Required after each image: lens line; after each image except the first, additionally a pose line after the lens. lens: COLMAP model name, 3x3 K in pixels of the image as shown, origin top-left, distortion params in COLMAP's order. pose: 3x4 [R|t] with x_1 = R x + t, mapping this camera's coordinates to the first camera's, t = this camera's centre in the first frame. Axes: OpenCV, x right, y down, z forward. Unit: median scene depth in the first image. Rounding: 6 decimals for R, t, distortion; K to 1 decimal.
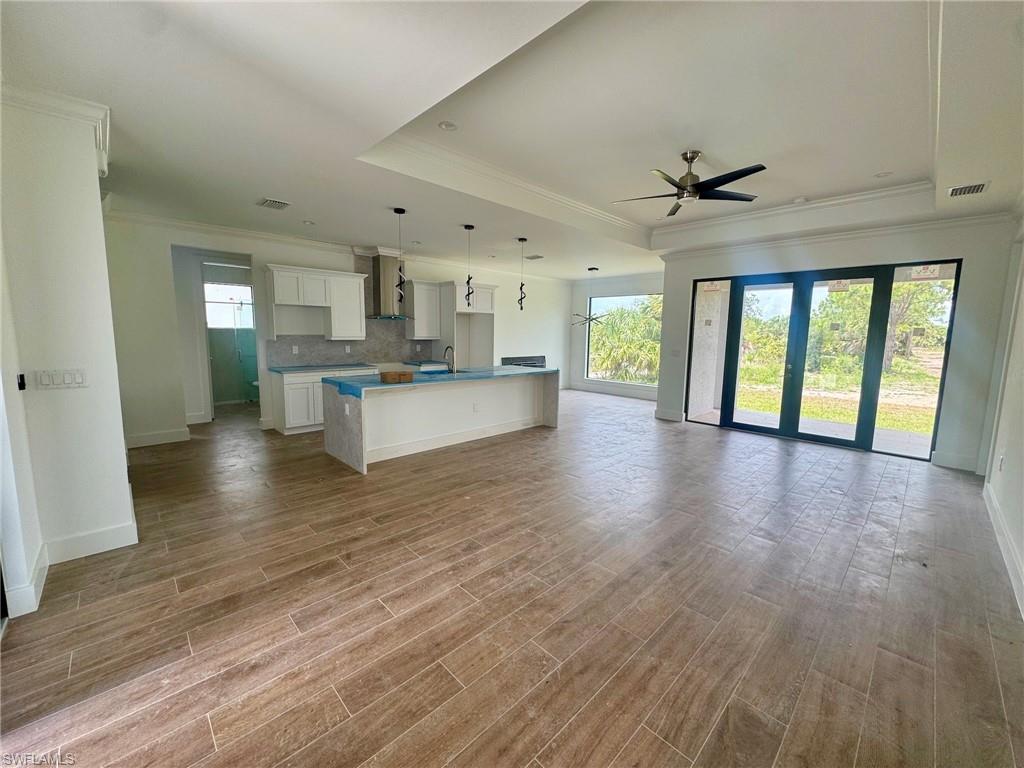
lens RADIAL K [[409.5, 0, 511.1], [0, 409.5, 381.9], [0, 0, 1]] dist [-0.006613, 0.000014]
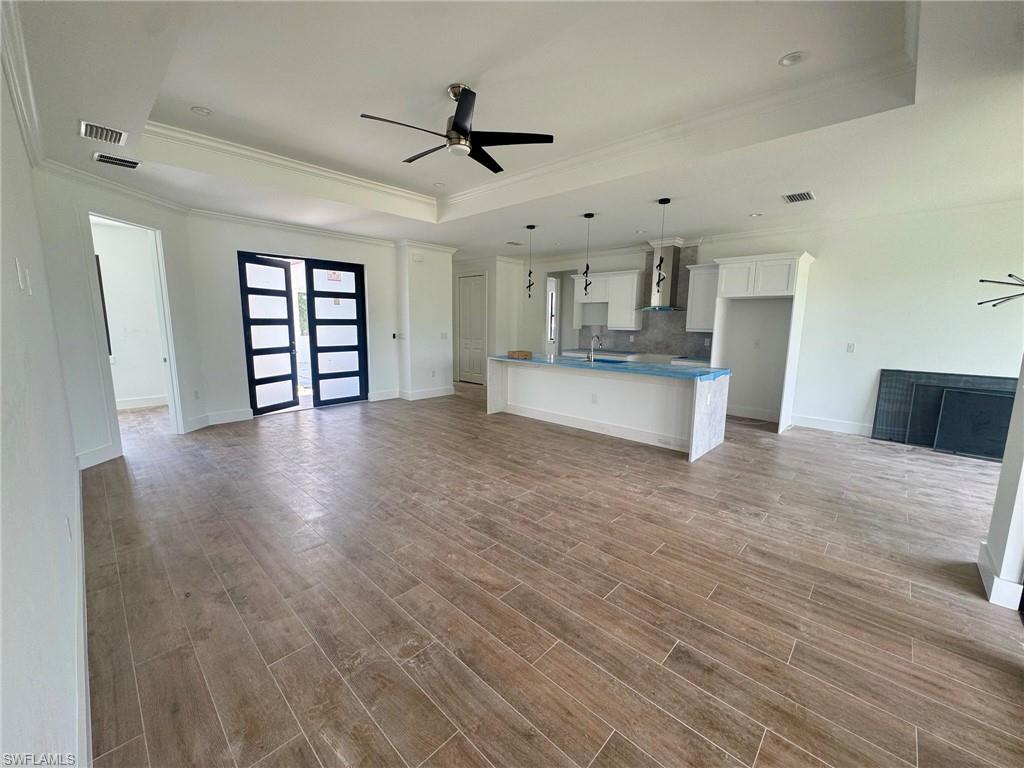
lens RADIAL K [[409.5, 0, 501.7], [0, 409.5, 384.0], [0, 0, 1]] dist [-0.006613, 0.000014]
pose [[0.036343, 0.139683, -0.989529, 0.772158], [-0.131666, 0.982221, 0.133816, -0.065622], [0.990628, 0.125424, 0.054088, 0.650449]]
